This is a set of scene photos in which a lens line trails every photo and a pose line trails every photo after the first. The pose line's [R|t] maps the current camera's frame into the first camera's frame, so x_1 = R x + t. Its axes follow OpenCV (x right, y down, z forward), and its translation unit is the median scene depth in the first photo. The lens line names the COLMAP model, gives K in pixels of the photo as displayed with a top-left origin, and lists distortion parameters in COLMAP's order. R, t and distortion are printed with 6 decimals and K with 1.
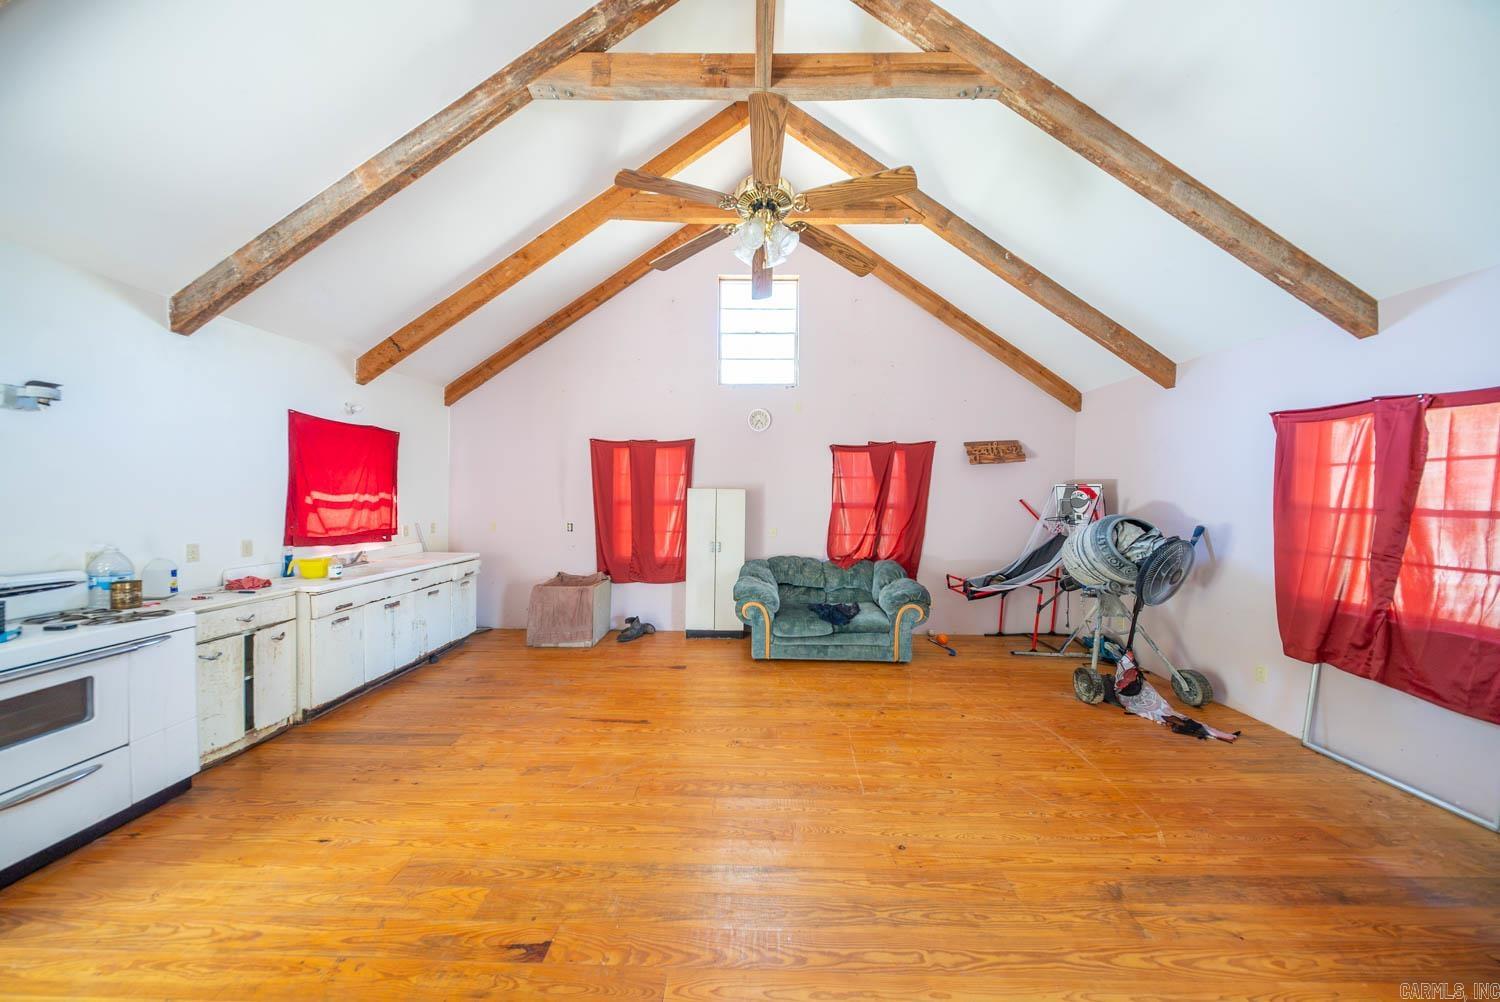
lens RADIAL K [[441.6, 0, 746.9], [0, 441.6, 502.0], [0, 0, 1]] dist [0.009293, -0.003546]
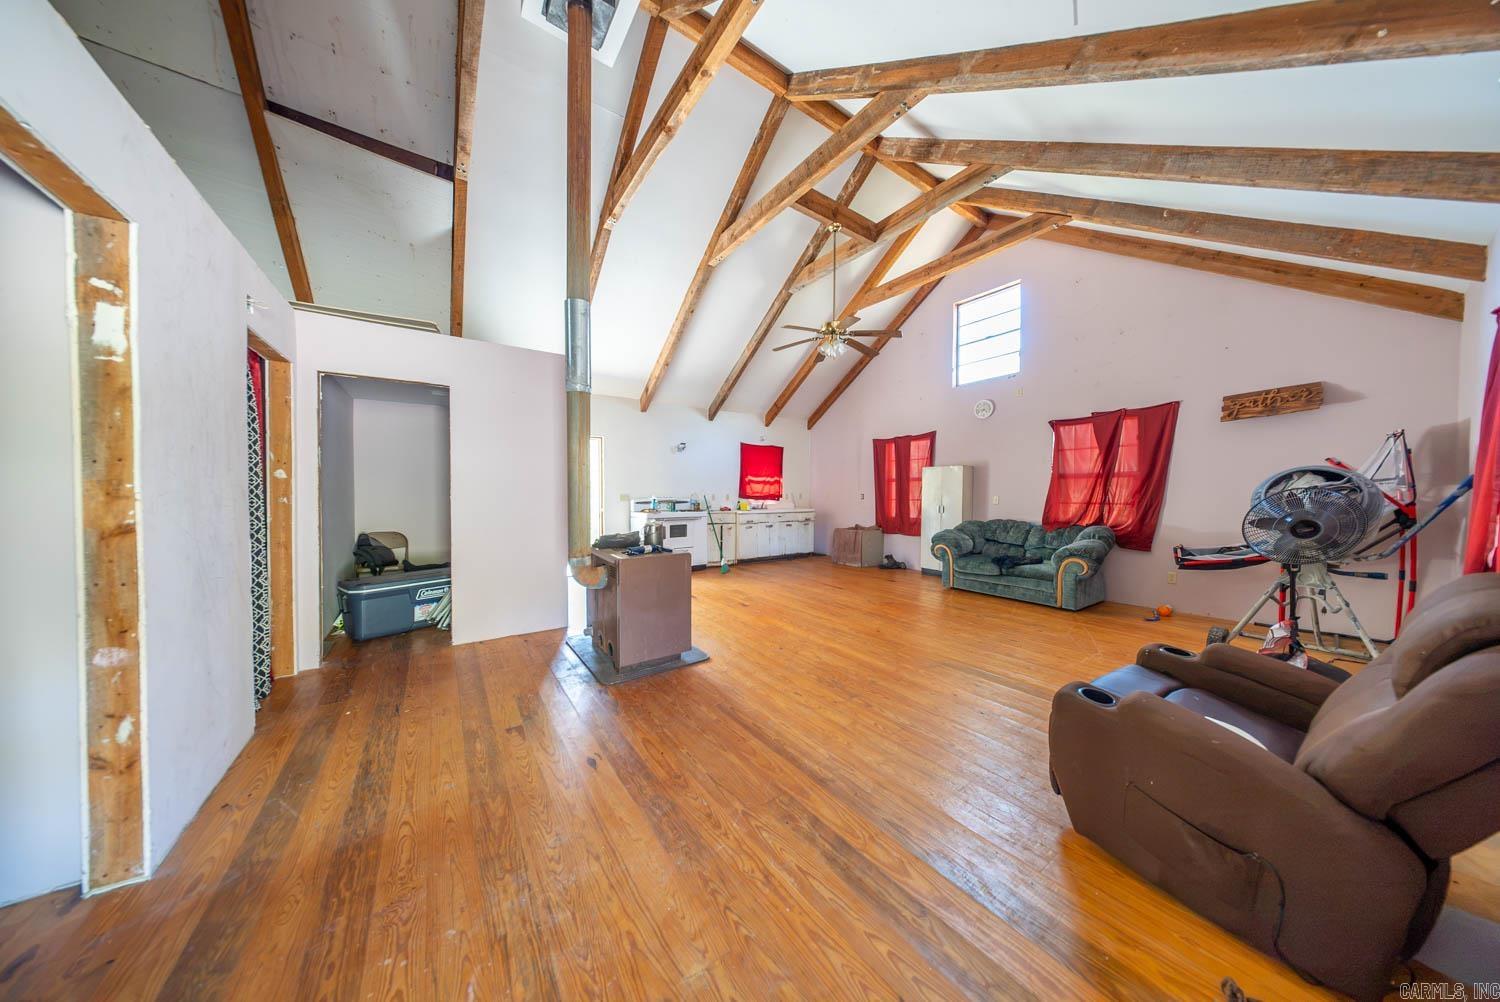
lens RADIAL K [[441.6, 0, 746.9], [0, 441.6, 502.0], [0, 0, 1]] dist [0.009293, -0.003546]
pose [[0.585084, 0.007085, -0.810942, 0.731037], [-0.007071, 0.999968, 0.003634, 0.084229], [0.810942, 0.003608, 0.585116, -0.299122]]
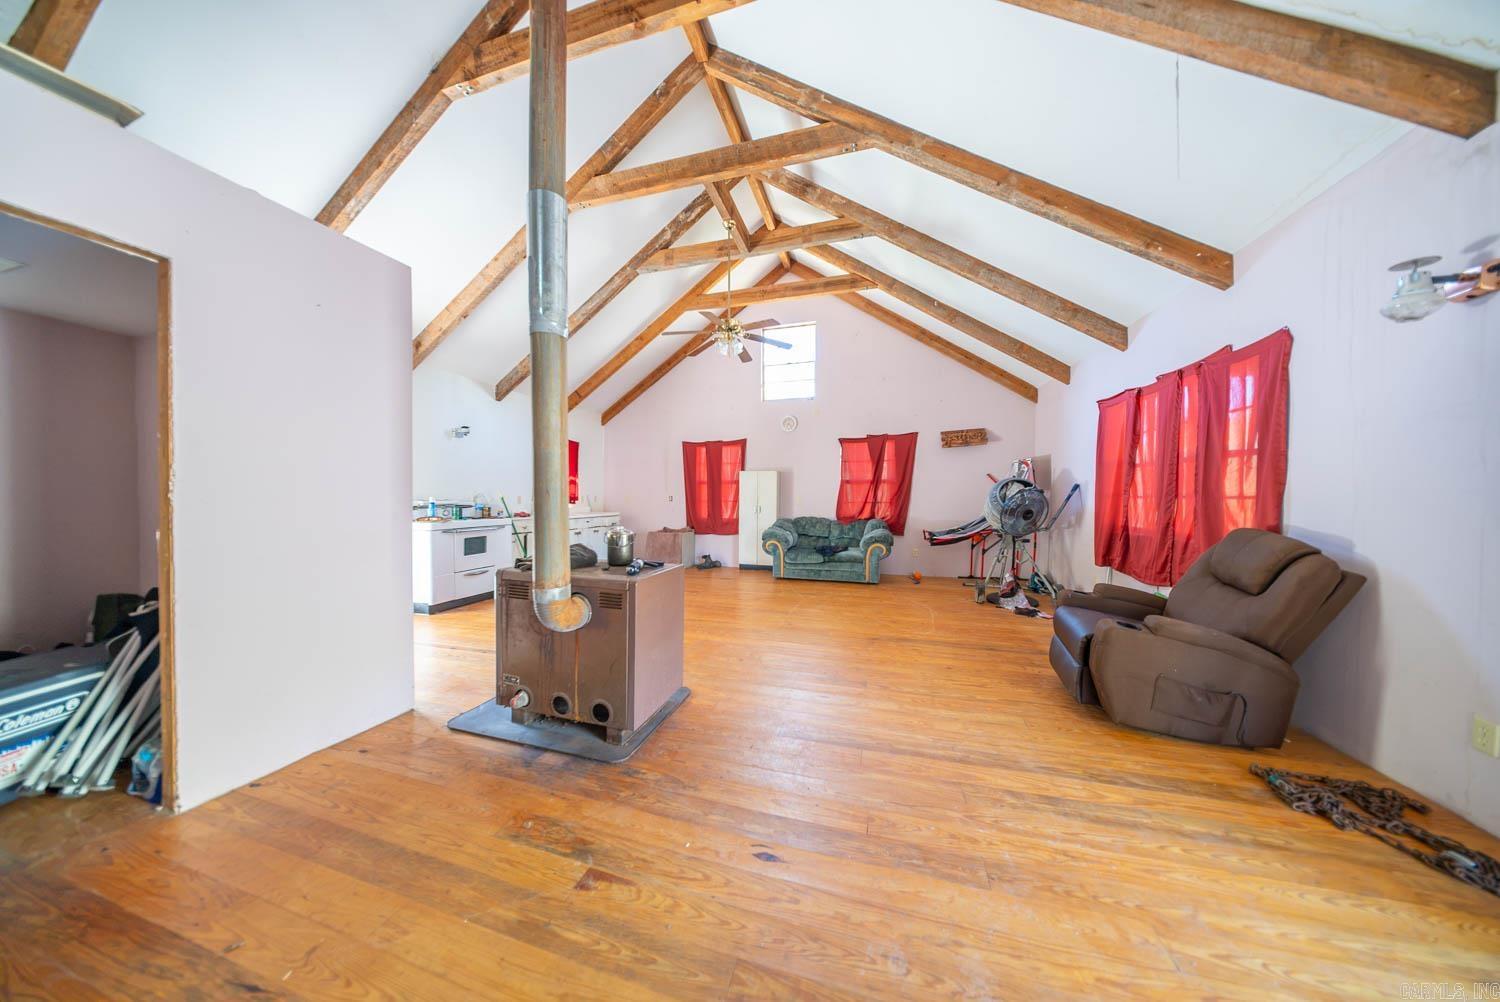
lens RADIAL K [[441.6, 0, 746.9], [0, 441.6, 502.0], [0, 0, 1]] dist [0.009293, -0.003546]
pose [[0.961574, -0.006847, -0.274460, 0.330346], [0.005072, 0.999961, -0.007174, 0.092904], [0.274498, 0.005506, 0.961572, -0.493100]]
